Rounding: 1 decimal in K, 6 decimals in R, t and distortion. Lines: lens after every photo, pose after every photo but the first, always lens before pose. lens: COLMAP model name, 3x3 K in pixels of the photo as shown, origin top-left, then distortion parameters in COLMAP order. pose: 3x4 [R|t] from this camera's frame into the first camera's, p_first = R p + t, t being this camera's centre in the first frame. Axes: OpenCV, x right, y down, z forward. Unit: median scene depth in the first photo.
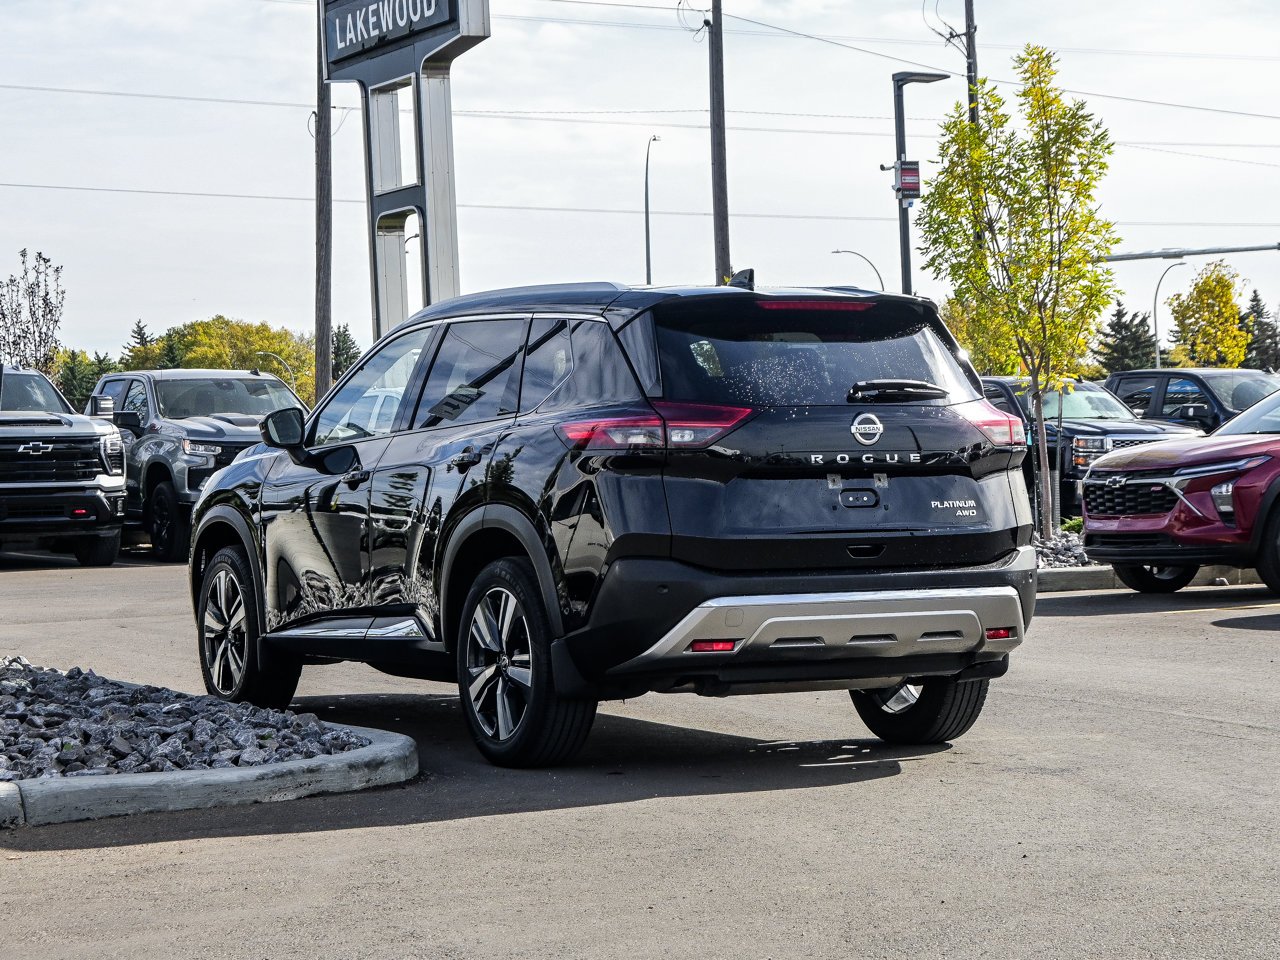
lens RADIAL K [[3252.3, 0, 640.0], [0, 3252.3, 480.0], [0, 0, 1]] dist [-0.003817, -0.187001]
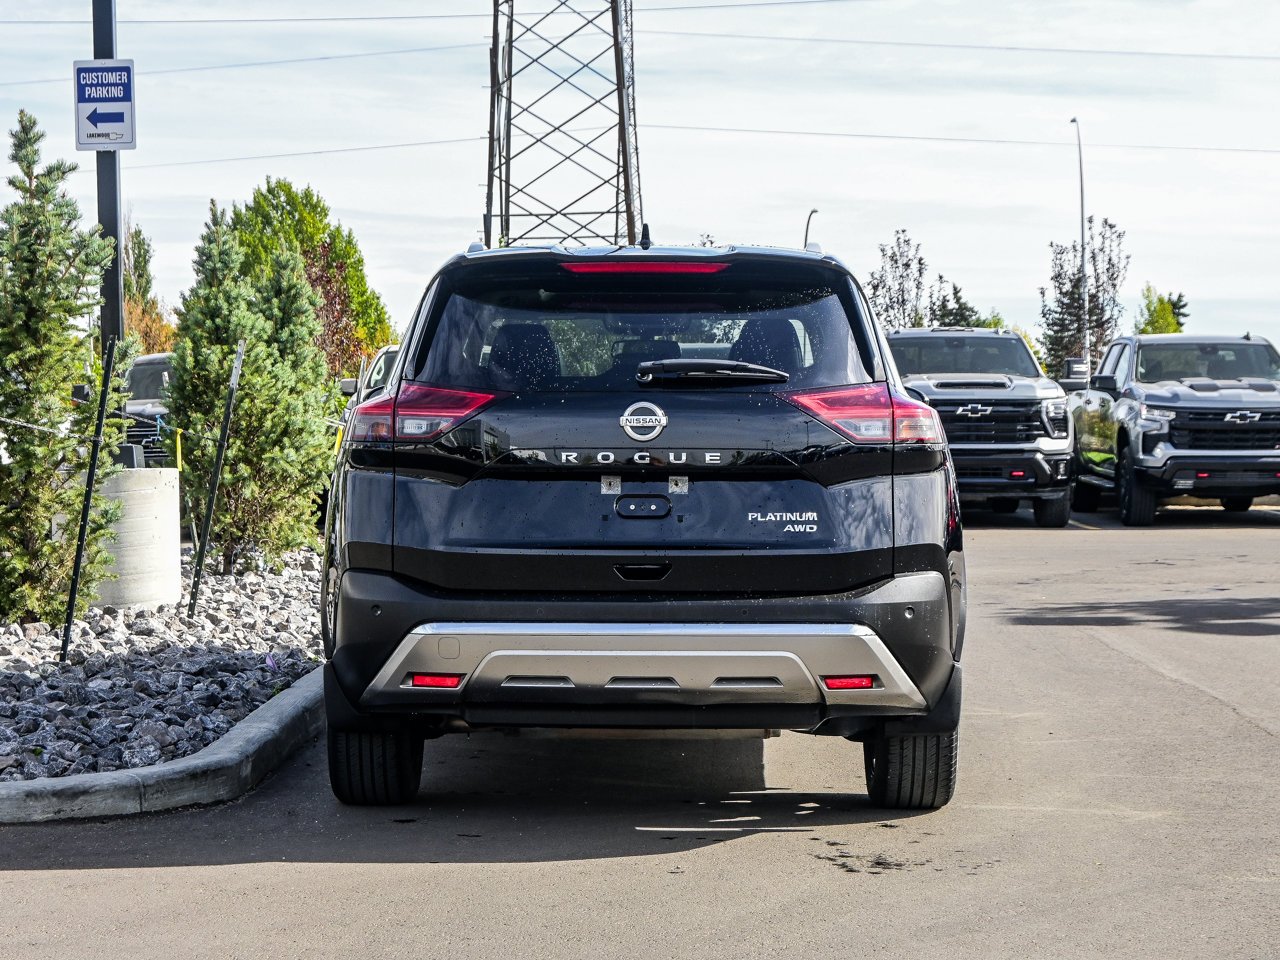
lens RADIAL K [[2943.0, 0, 640.0], [0, 2943.0, 480.0], [0, 0, 1]] dist [-0.007060, -0.028347]
pose [[0.882162, 0.026346, -0.470209, 0.400204], [-0.018083, 0.999593, 0.022082, -0.016710], [0.470599, -0.010977, 0.882279, 0.346721]]
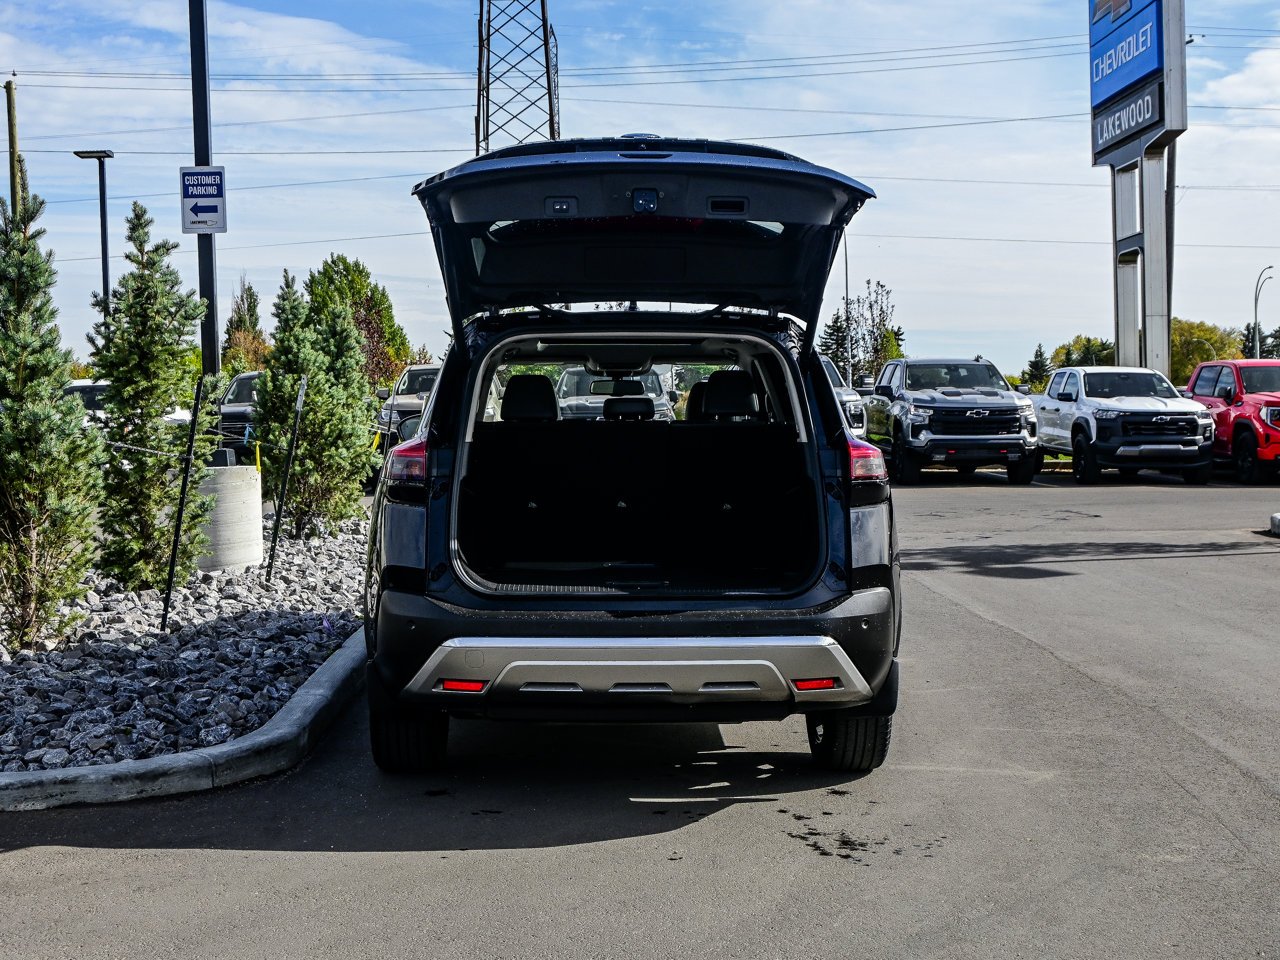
lens RADIAL K [[1790.8, 0, 640.0], [0, 1790.8, 480.0], [0, 0, 1]] dist [0.011681, -0.019954]
pose [[0.901843, 0.033723, -0.430745, 0.284158], [-0.016188, 0.998887, 0.044310, -0.032875], [0.431760, -0.032988, 0.901385, 0.518540]]
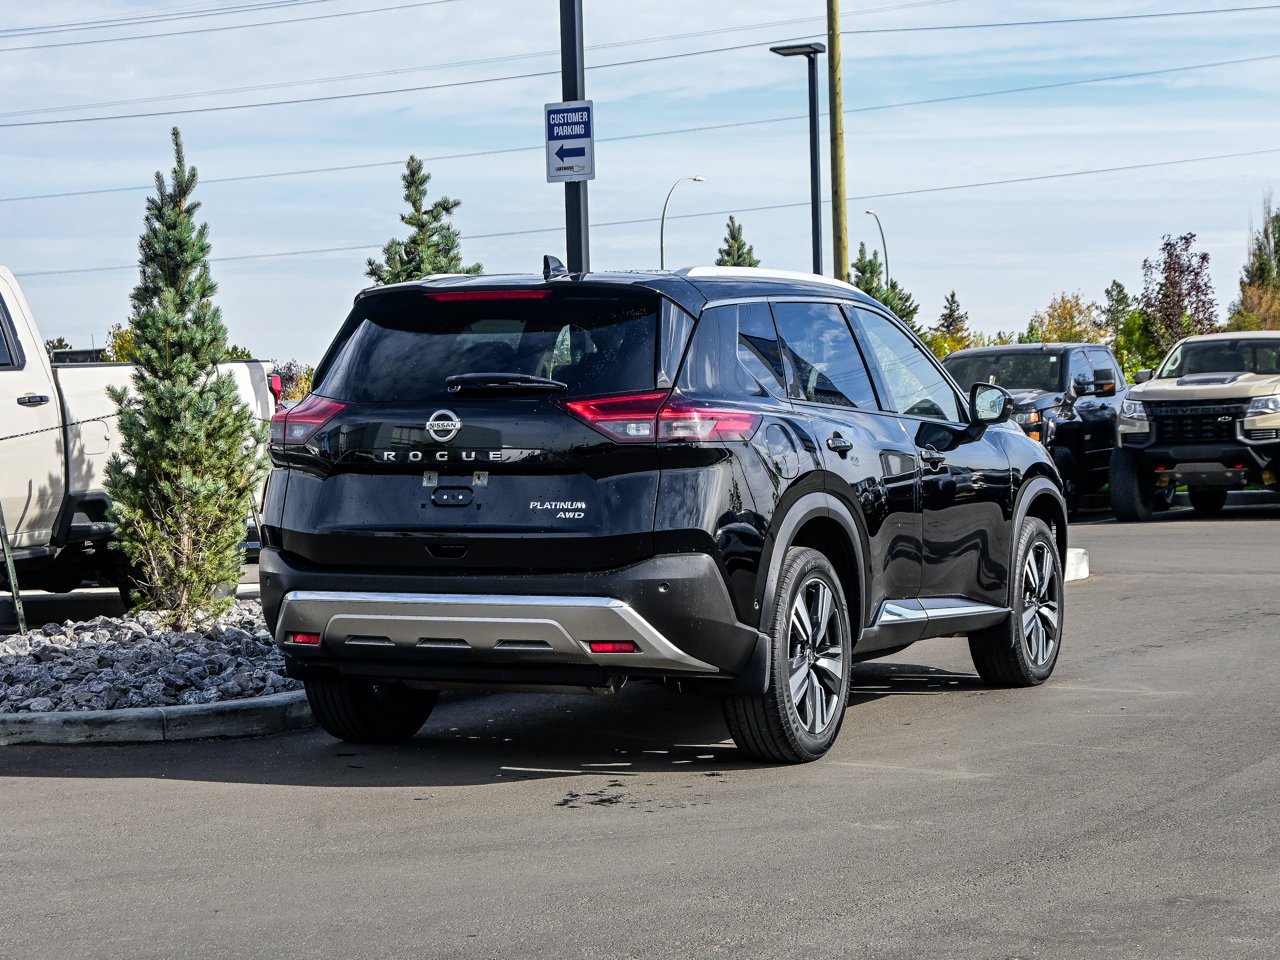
lens RADIAL K [[2987.6, 0, 640.0], [0, 2987.6, 480.0], [0, 0, 1]] dist [-0.030035, 0.327680]
pose [[0.616838, 0.028213, -0.786584, 0.782683], [-0.005125, 0.999480, 0.031830, -0.027293], [0.787073, -0.015603, 0.616662, 0.483356]]
